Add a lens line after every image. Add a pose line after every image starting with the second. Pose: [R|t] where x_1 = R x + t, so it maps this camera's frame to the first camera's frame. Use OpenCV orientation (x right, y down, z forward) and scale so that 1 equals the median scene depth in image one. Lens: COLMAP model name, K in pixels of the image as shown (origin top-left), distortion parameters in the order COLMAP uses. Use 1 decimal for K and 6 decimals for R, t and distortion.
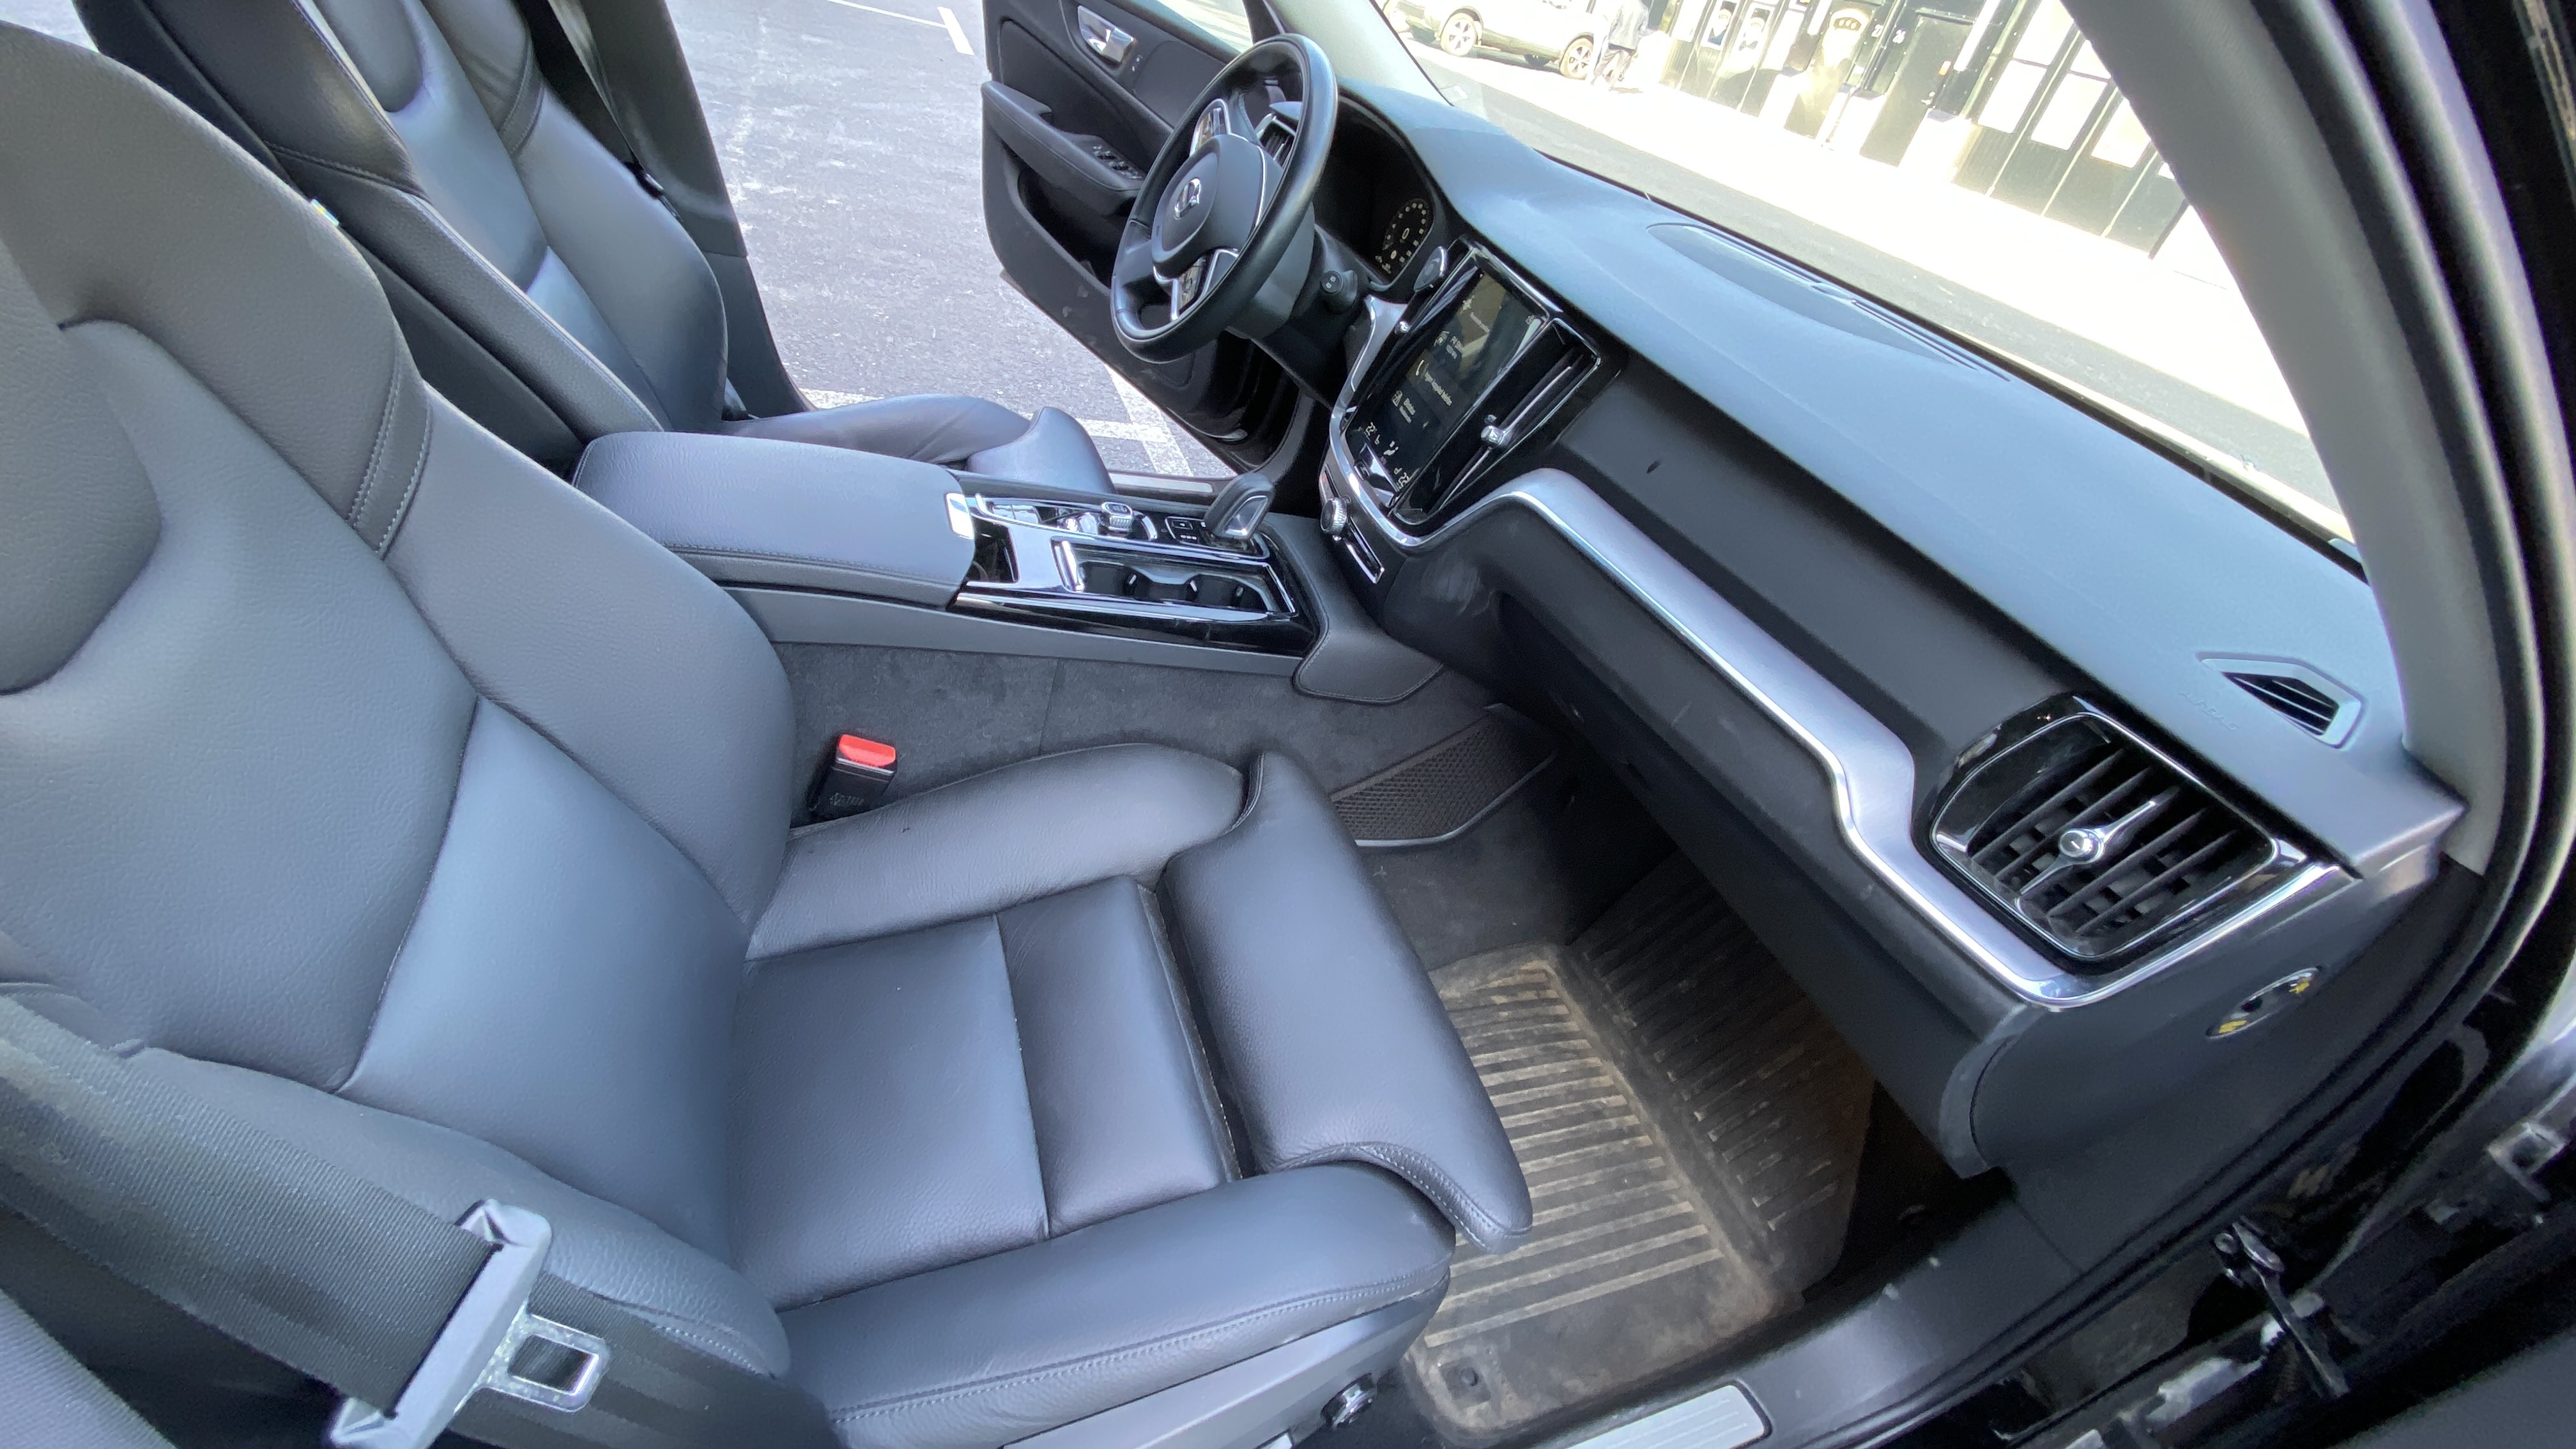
lens RADIAL K [[1103.4, 0, 1284.4], [0, 1103.4, 732.7], [0, 0, 1]] dist [-0.004868, -0.001554]
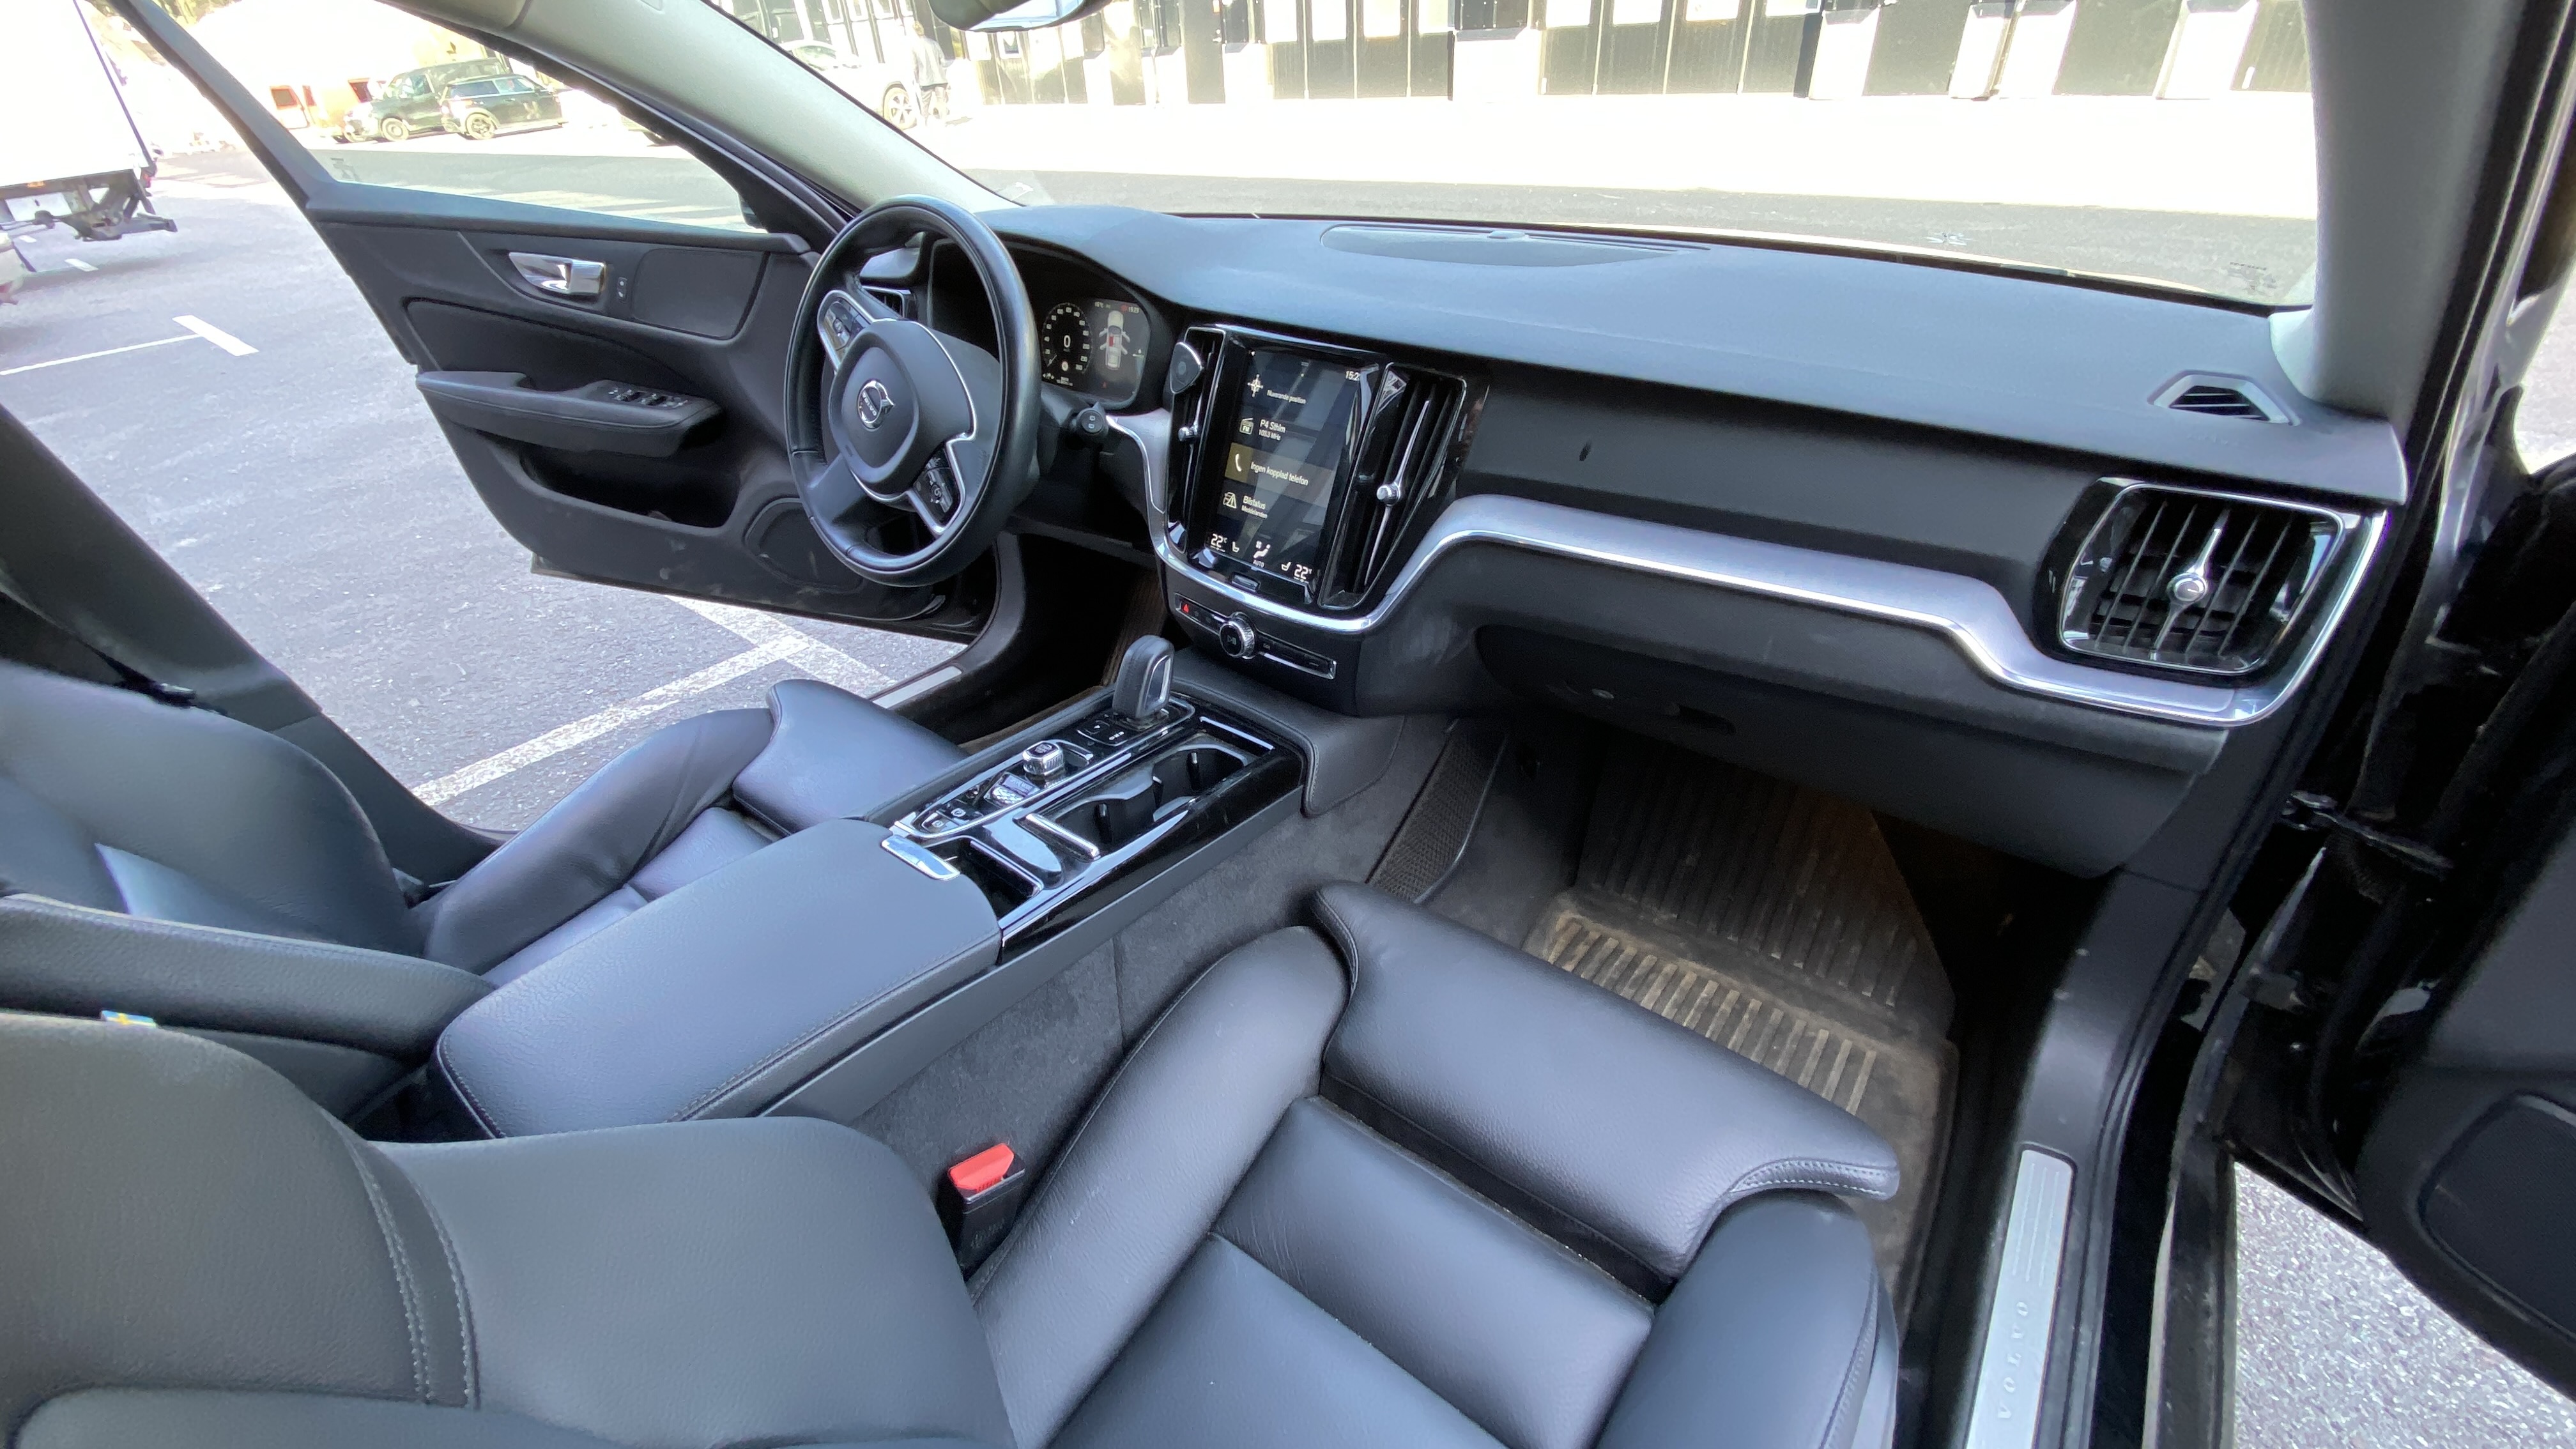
lens RADIAL K [[1103.4, 0, 1292.2], [0, 1103.4, 703.9], [0, 0, 1]] dist [-0.004868, -0.001554]
pose [[0.805239, -0.498553, 0.320991, -0.241388], [0.509493, 0.858679, 0.055560, -0.173649], [-0.303328, 0.118803, 0.945451, 0.103445]]
